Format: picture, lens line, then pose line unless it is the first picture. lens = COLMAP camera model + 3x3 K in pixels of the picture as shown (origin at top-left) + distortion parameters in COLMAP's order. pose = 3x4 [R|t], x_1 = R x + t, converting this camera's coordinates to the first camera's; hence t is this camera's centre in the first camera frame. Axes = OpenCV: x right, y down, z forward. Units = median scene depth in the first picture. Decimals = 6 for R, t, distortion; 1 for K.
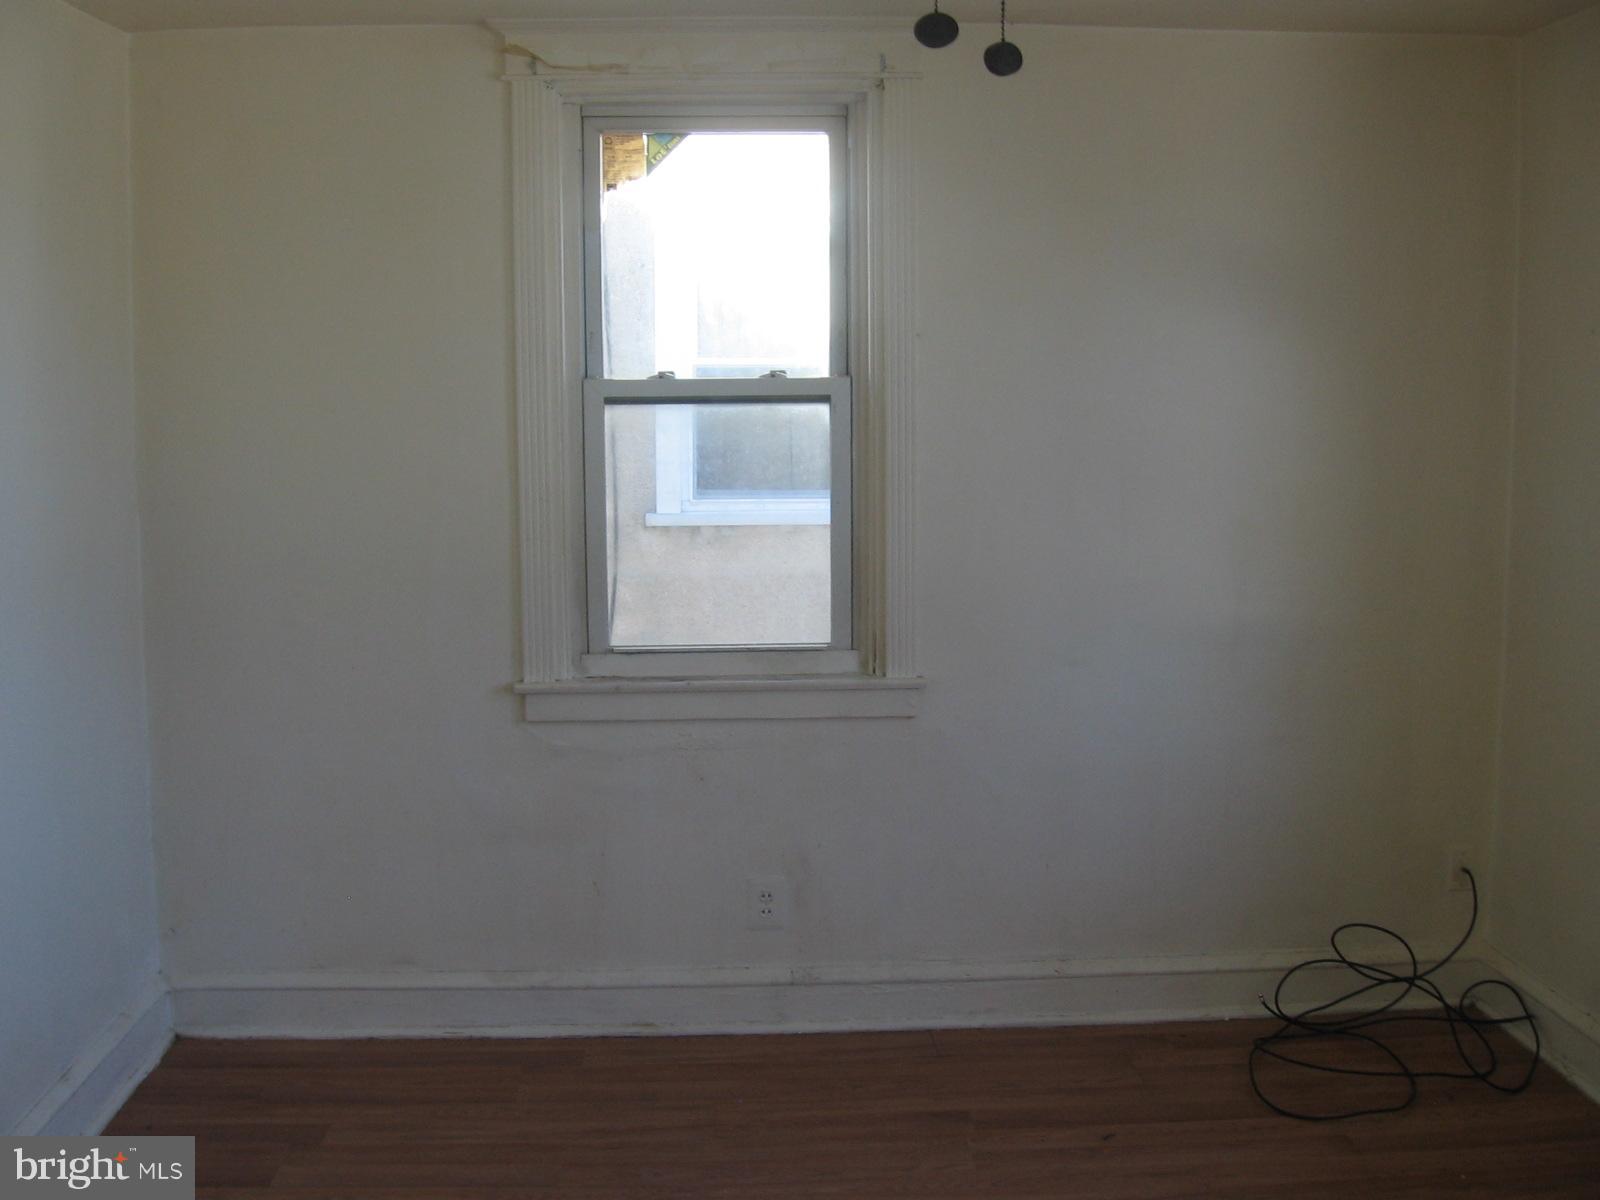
lens RADIAL K [[1661.3, 0, 800.0], [0, 1661.3, 600.0], [0, 0, 1]] dist [-0.118863, 0.008015]
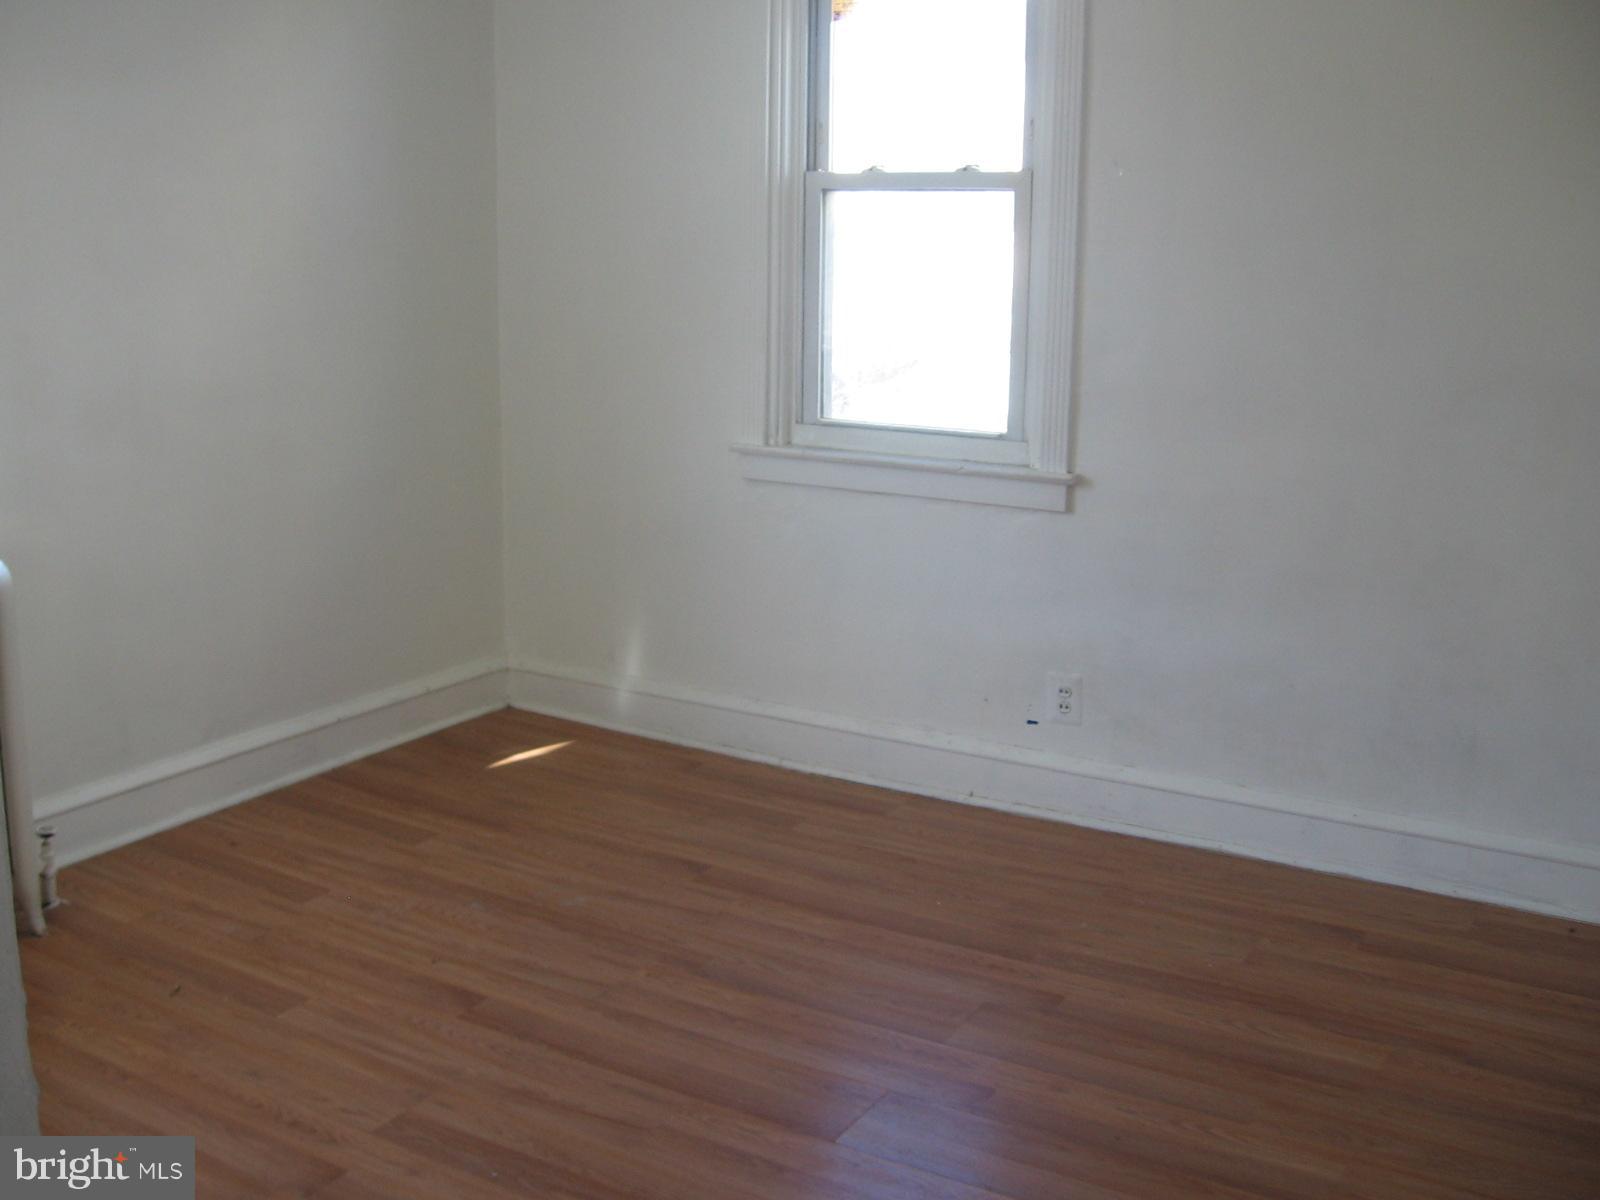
lens RADIAL K [[1661.3, 0, 800.0], [0, 1661.3, 600.0], [0, 0, 1]] dist [-0.118863, 0.008015]
pose [[0.787616, 0.136307, -0.600901, 0.538834], [-0.071409, 0.988846, 0.130710, 0.003875], [0.612015, -0.060040, 0.788564, 0.129489]]
